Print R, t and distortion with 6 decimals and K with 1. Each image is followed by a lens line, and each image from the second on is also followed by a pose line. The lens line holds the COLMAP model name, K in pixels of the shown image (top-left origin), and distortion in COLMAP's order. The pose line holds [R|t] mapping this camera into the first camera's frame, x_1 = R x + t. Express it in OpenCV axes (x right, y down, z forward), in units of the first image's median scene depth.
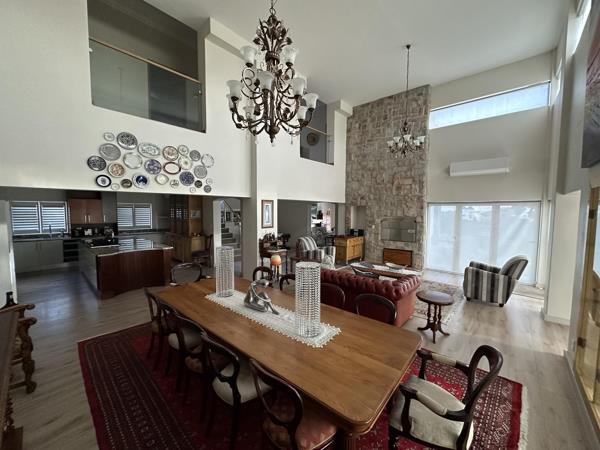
lens RADIAL K [[240.2, 0, 297.5], [0, 240.2, 224.8], [0, 0, 1]] dist [-0.003596, -0.000295]
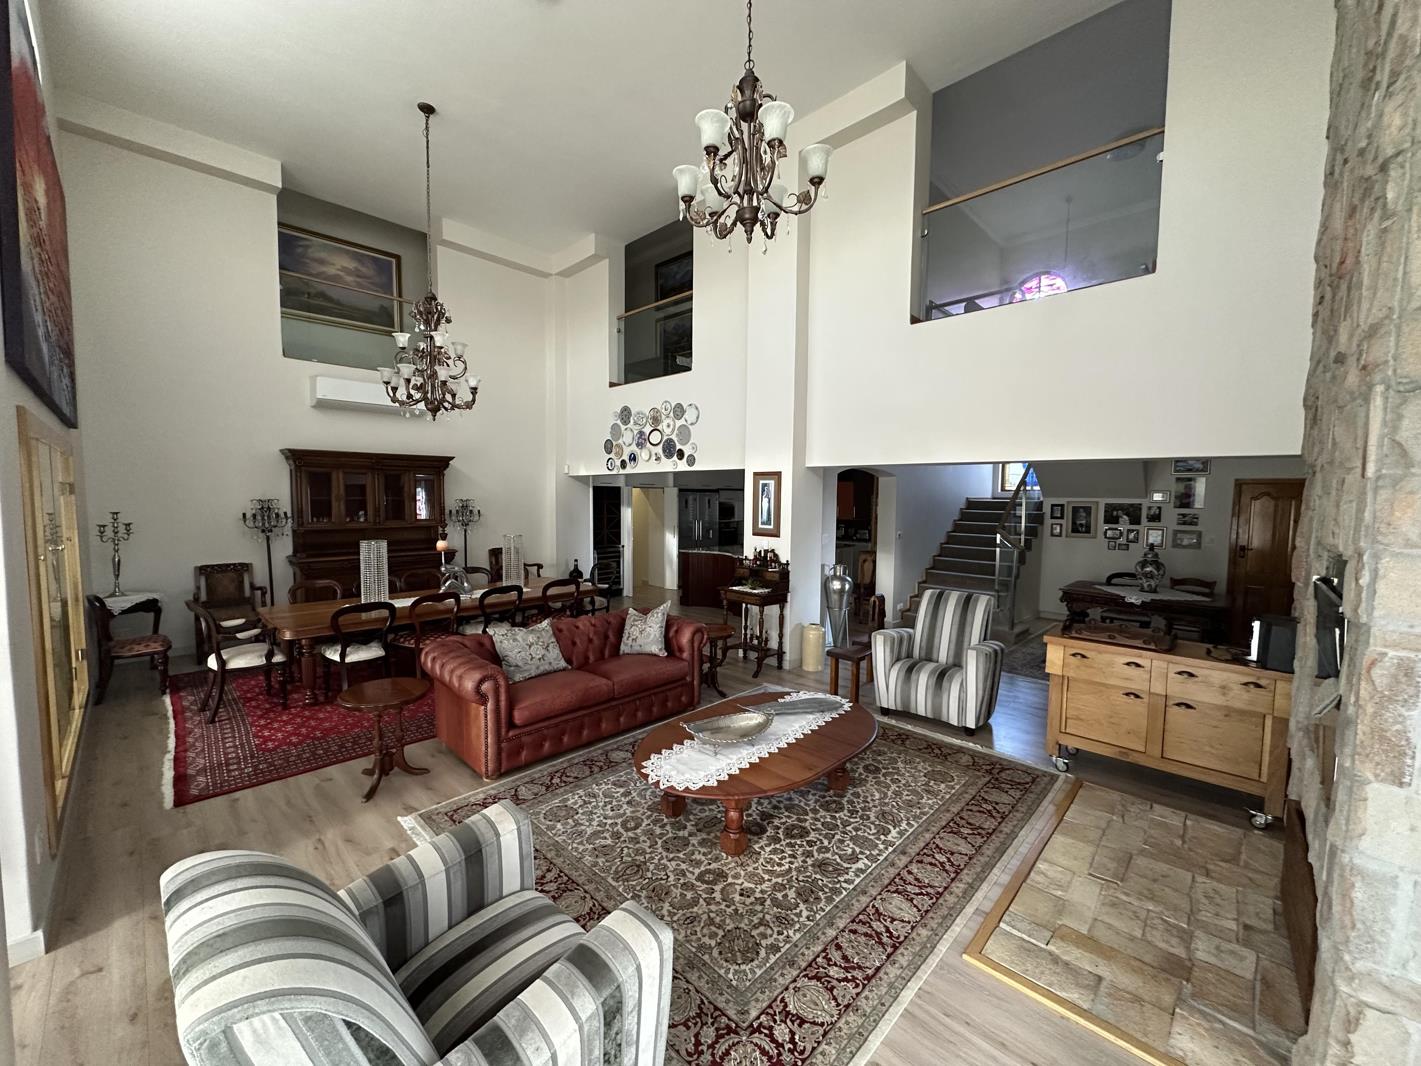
lens RADIAL K [[568.8, 0, 712.1], [0, 568.8, 535.8], [0, 0, 1]] dist [-0.003596, -0.000295]
pose [[-0.040223, 0.059459, -0.997420, 0.736224], [-0.078800, 0.994930, 0.062489, -0.036341], [0.996079, 0.081110, -0.035334, 0.762751]]
